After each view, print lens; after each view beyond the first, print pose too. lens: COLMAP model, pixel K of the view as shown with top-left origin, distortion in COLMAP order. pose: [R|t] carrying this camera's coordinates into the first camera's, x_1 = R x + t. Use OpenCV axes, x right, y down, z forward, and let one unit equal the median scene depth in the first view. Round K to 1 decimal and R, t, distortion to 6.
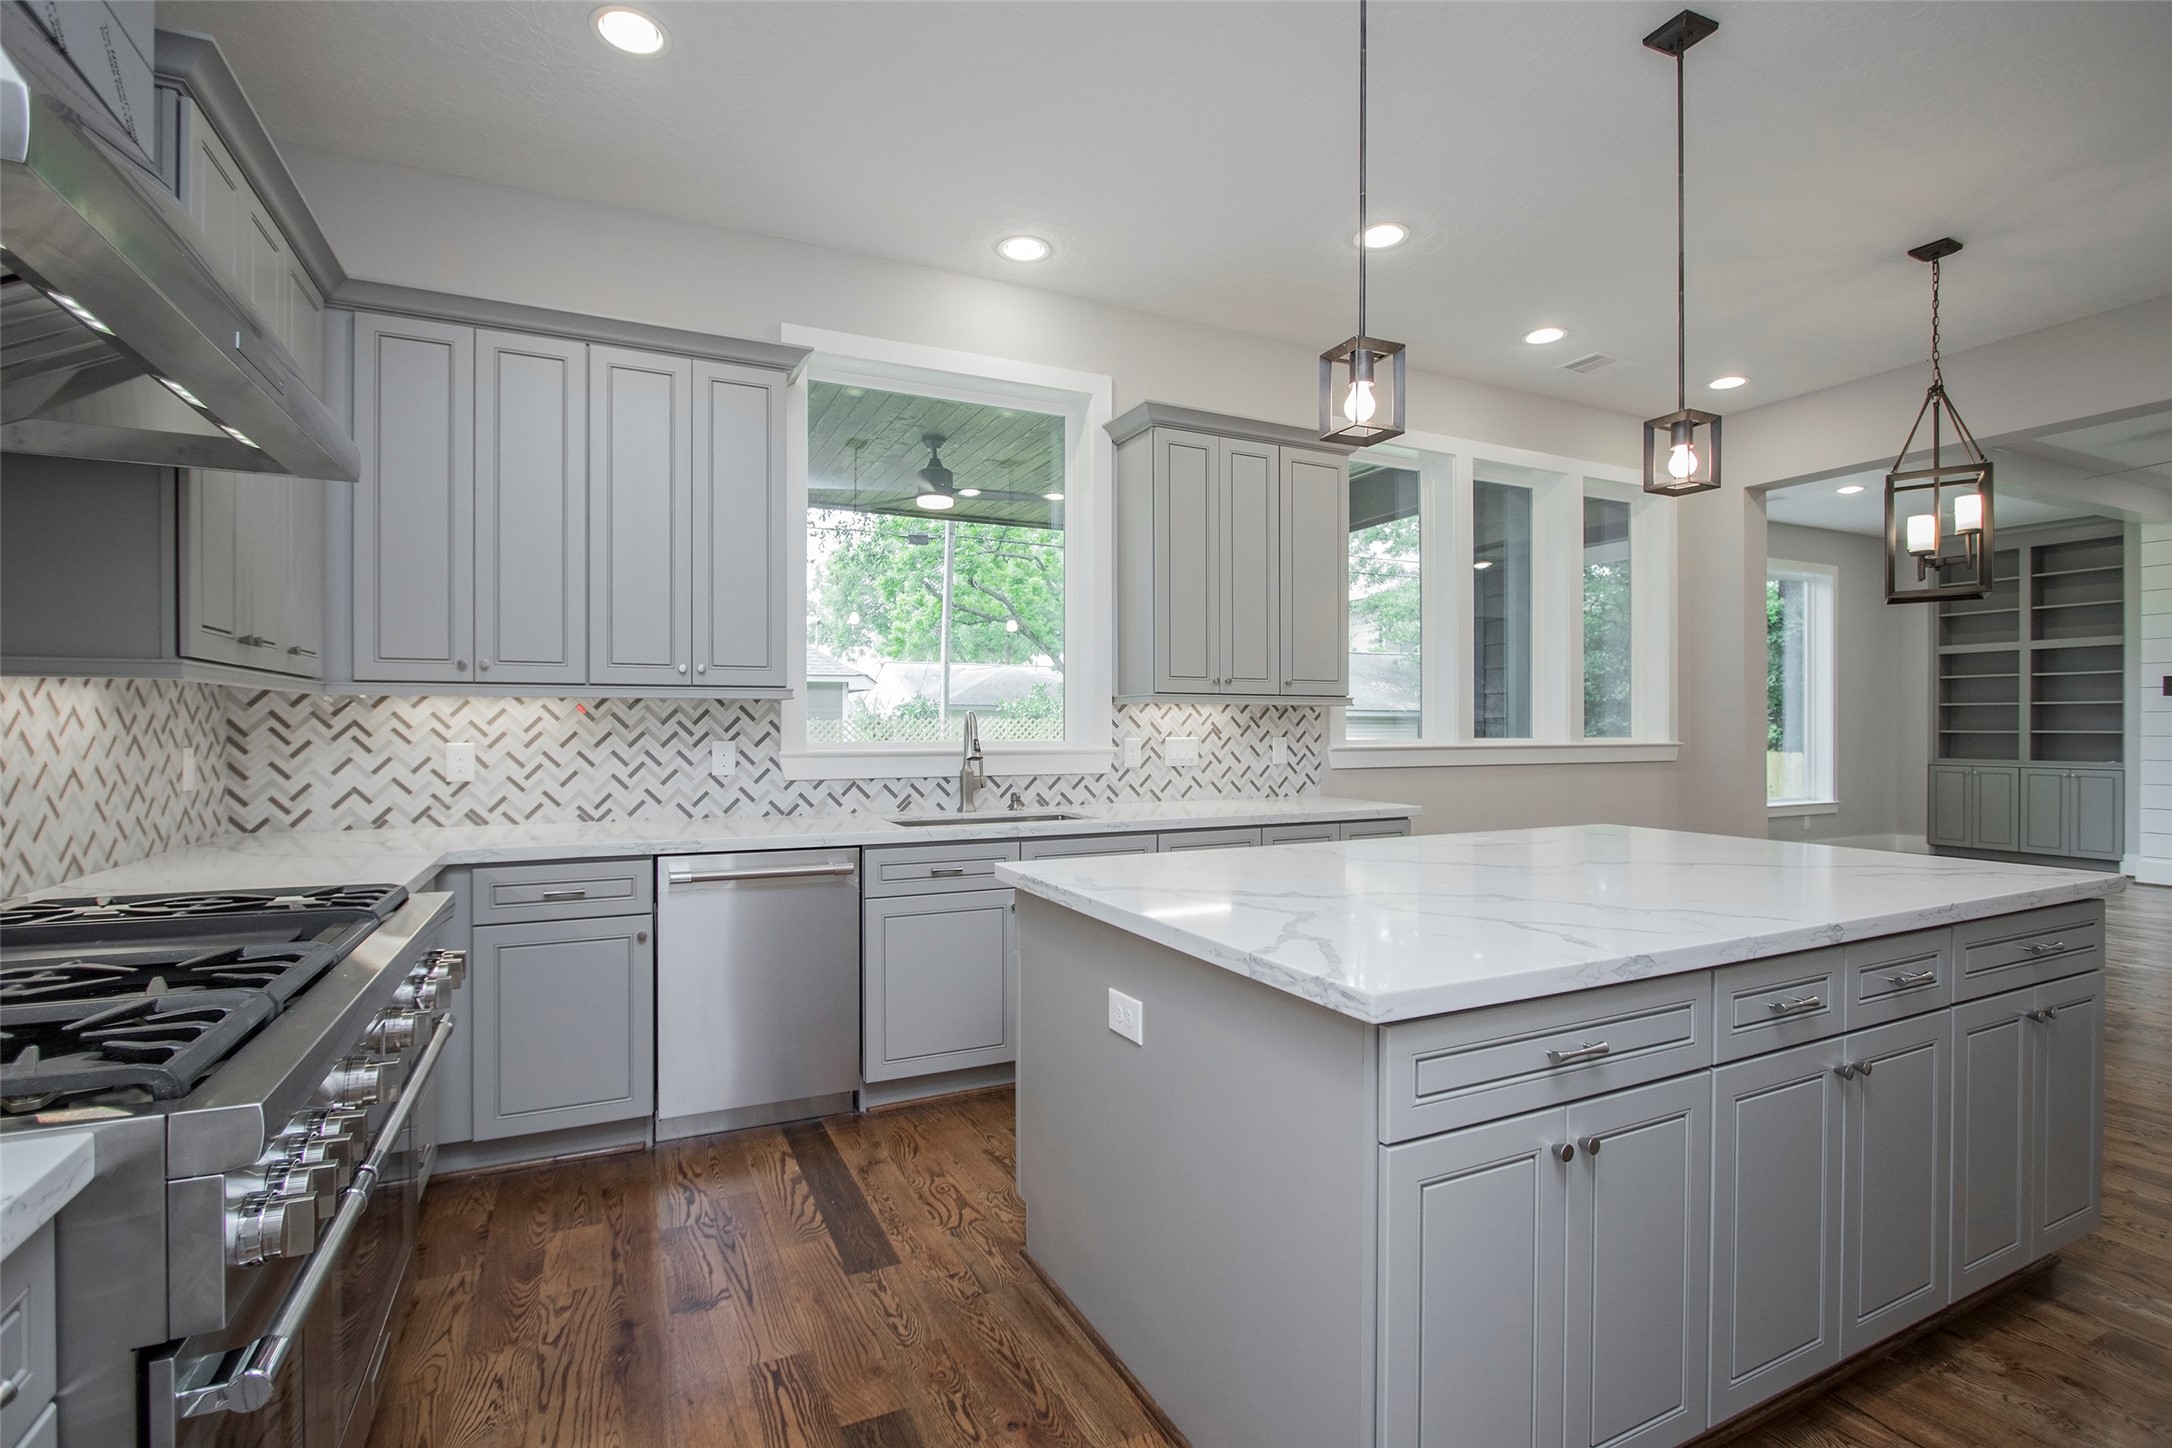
lens RADIAL K [[997.2, 0, 1075.8], [0, 997.2, 724.0], [0, 0, 1]] dist [-0.019002, 0.004389]
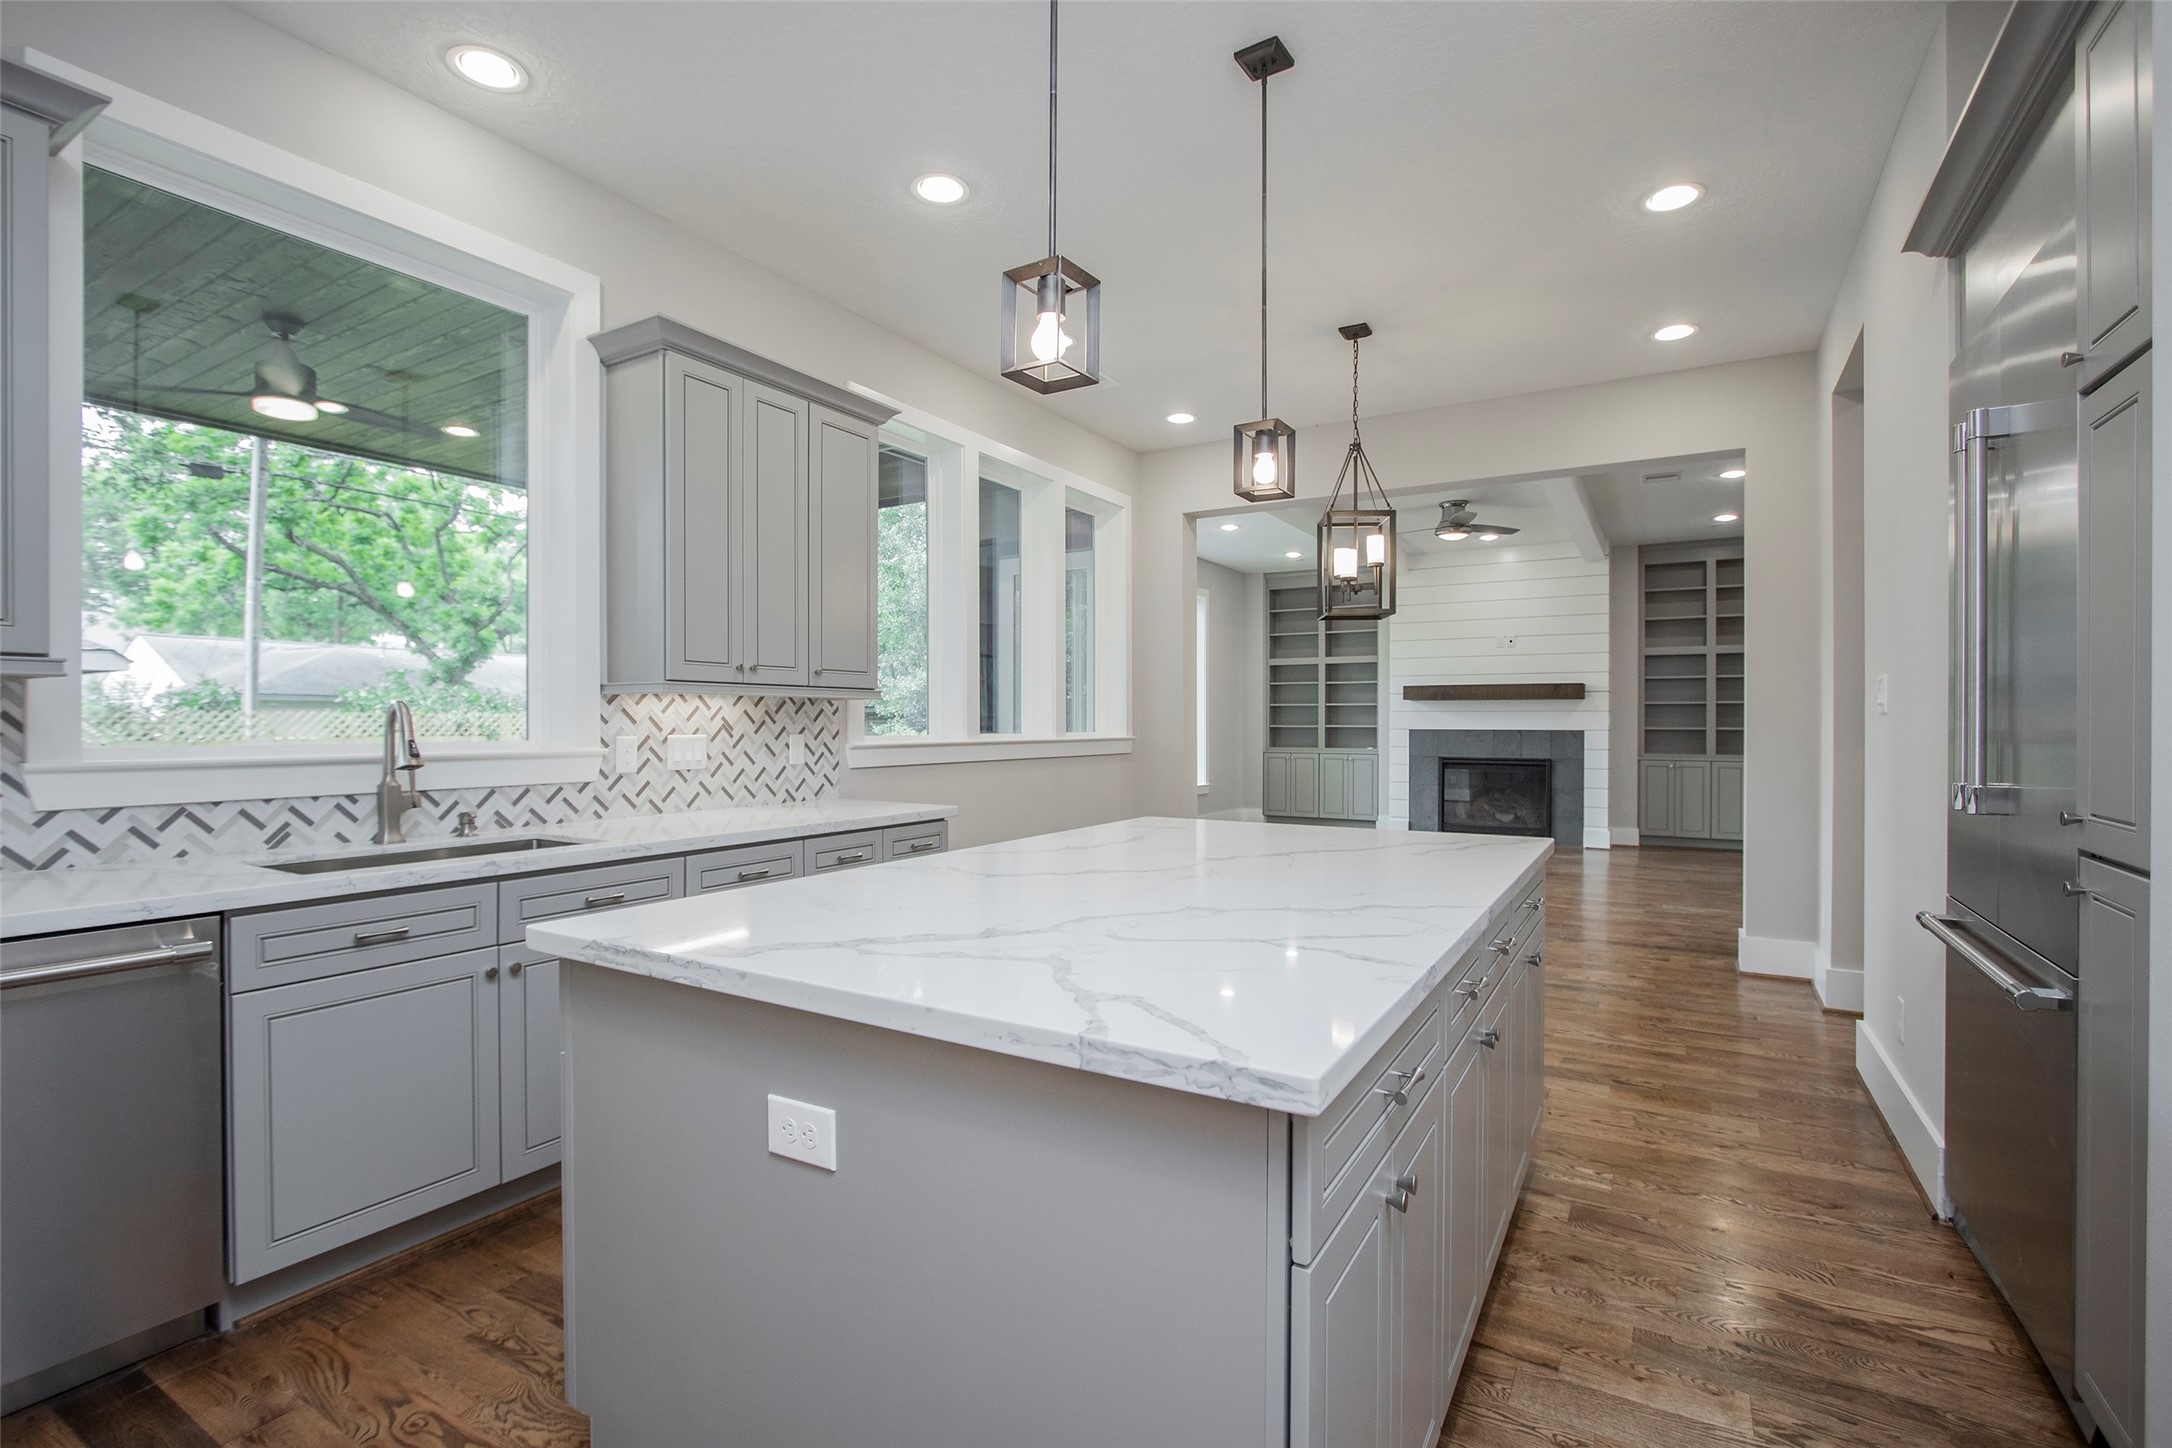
lens RADIAL K [[997.2, 0, 1075.8], [0, 997.2, 724.0], [0, 0, 1]] dist [-0.019002, 0.004389]
pose [[0.837340, -0.000833, 0.546683, -0.077911], [-0.001667, 0.999990, 0.004076, 0.000301], [-0.546681, -0.004324, 0.837330, 0.138011]]
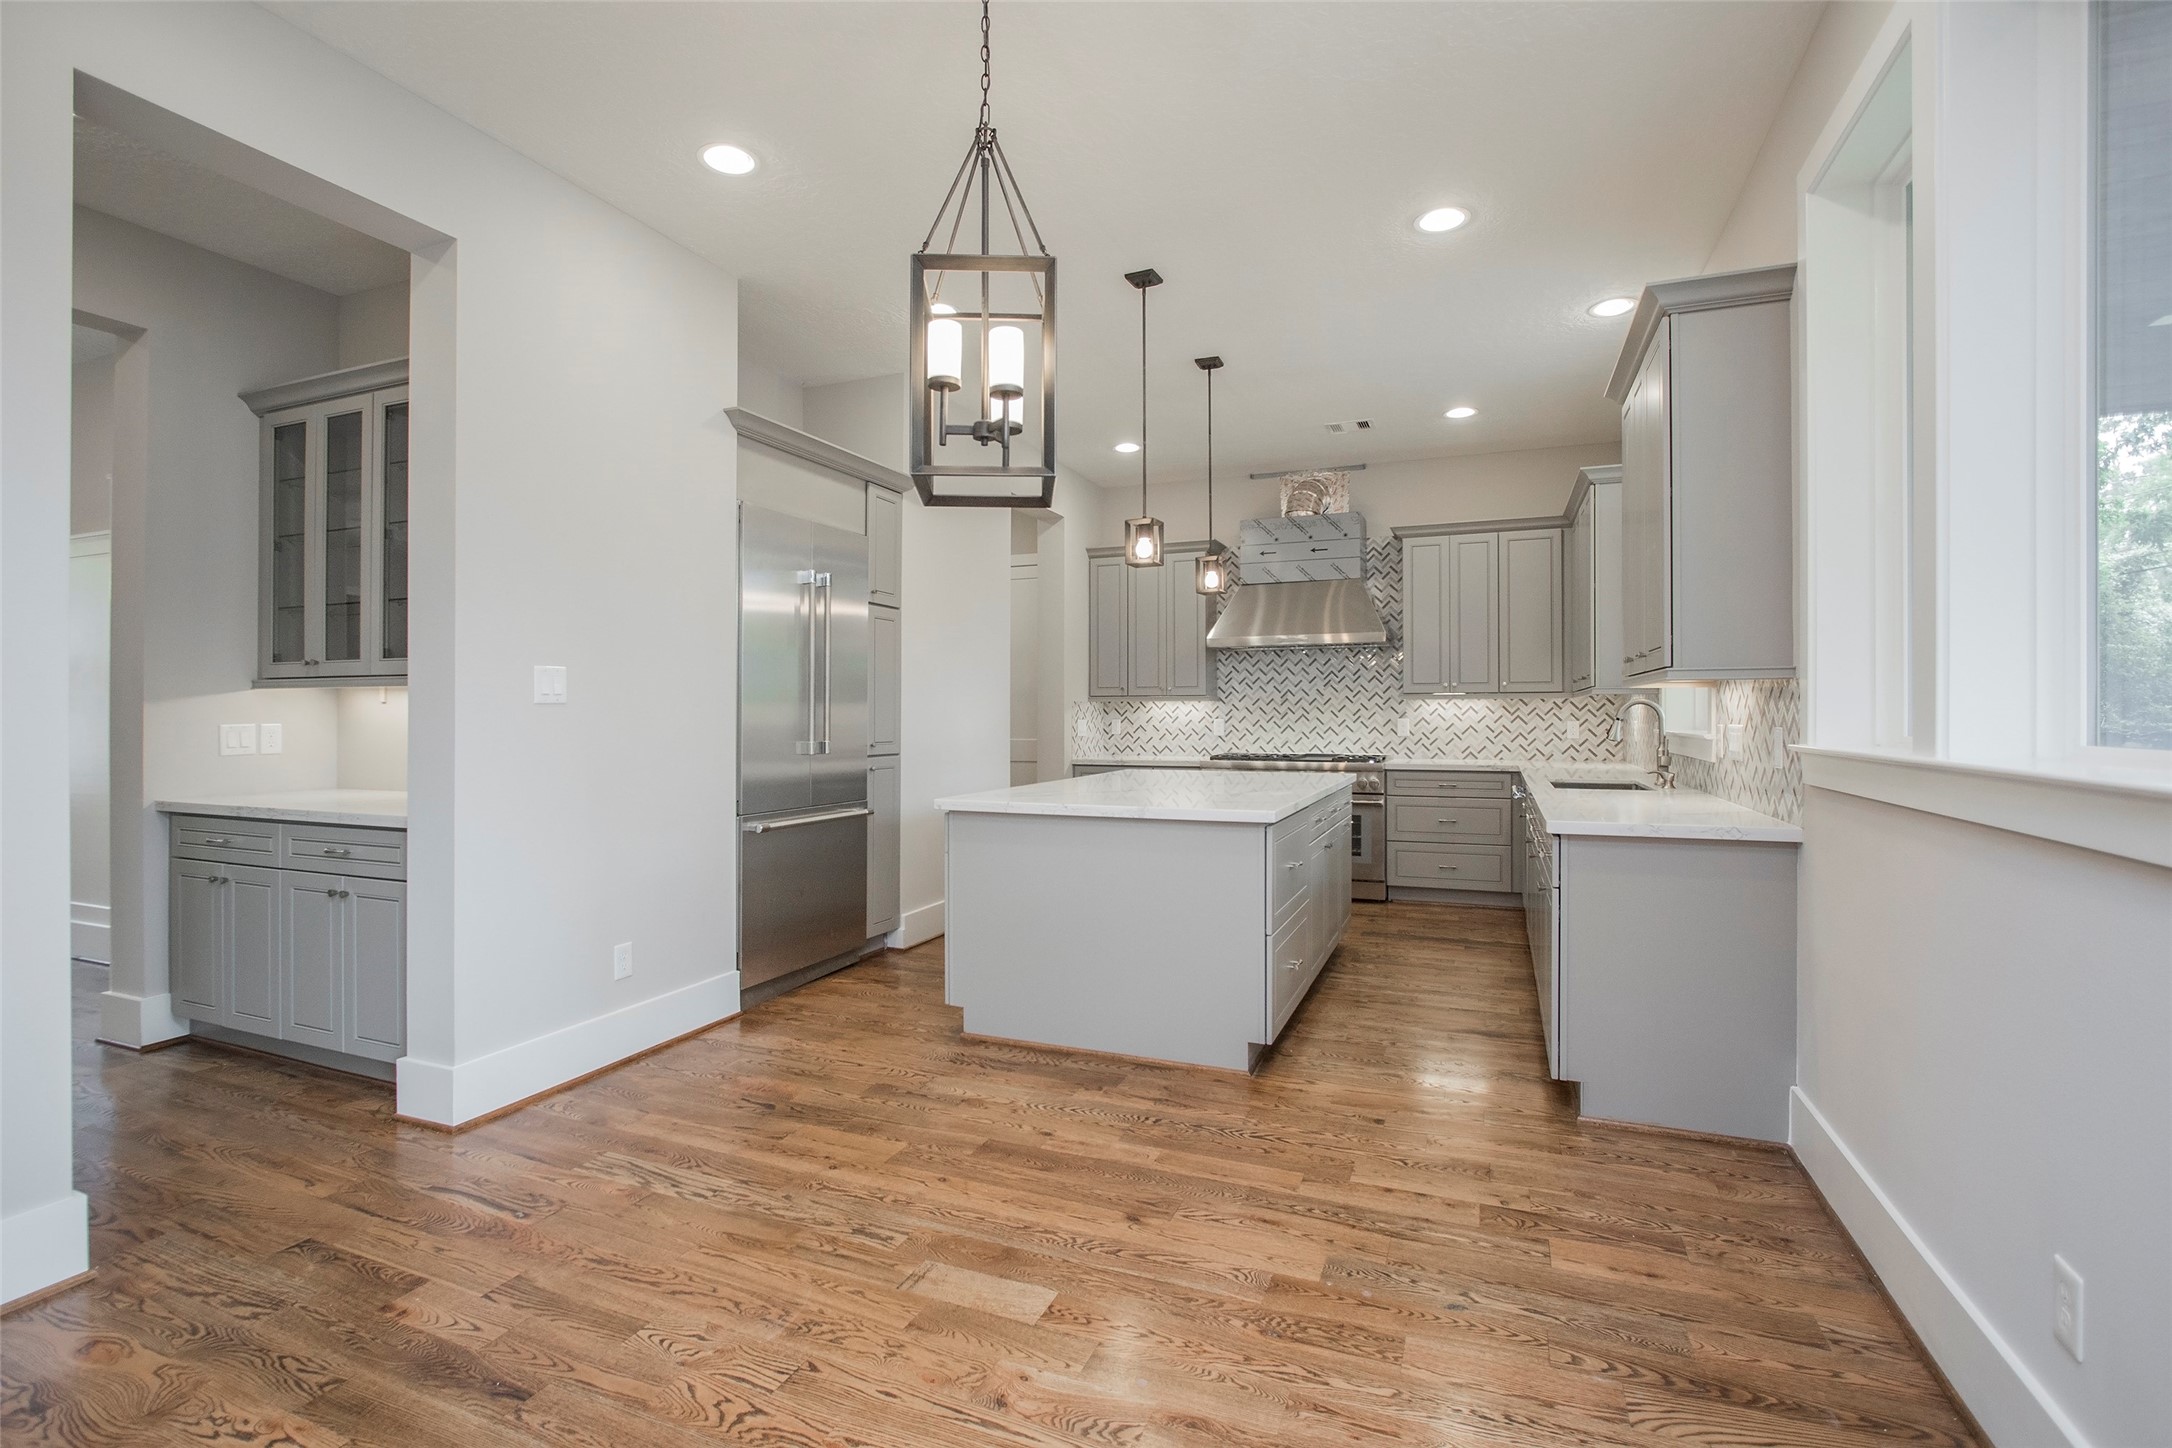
lens RADIAL K [[997.2, 0, 1075.8], [0, 997.2, 724.0], [0, 0, 1]] dist [-0.019002, 0.004389]
pose [[-0.749841, 0.008222, -0.661567, 1.067731], [0.002741, 0.999953, 0.009320, 0.003860], [0.661613, 0.005175, -0.749828, 1.291440]]
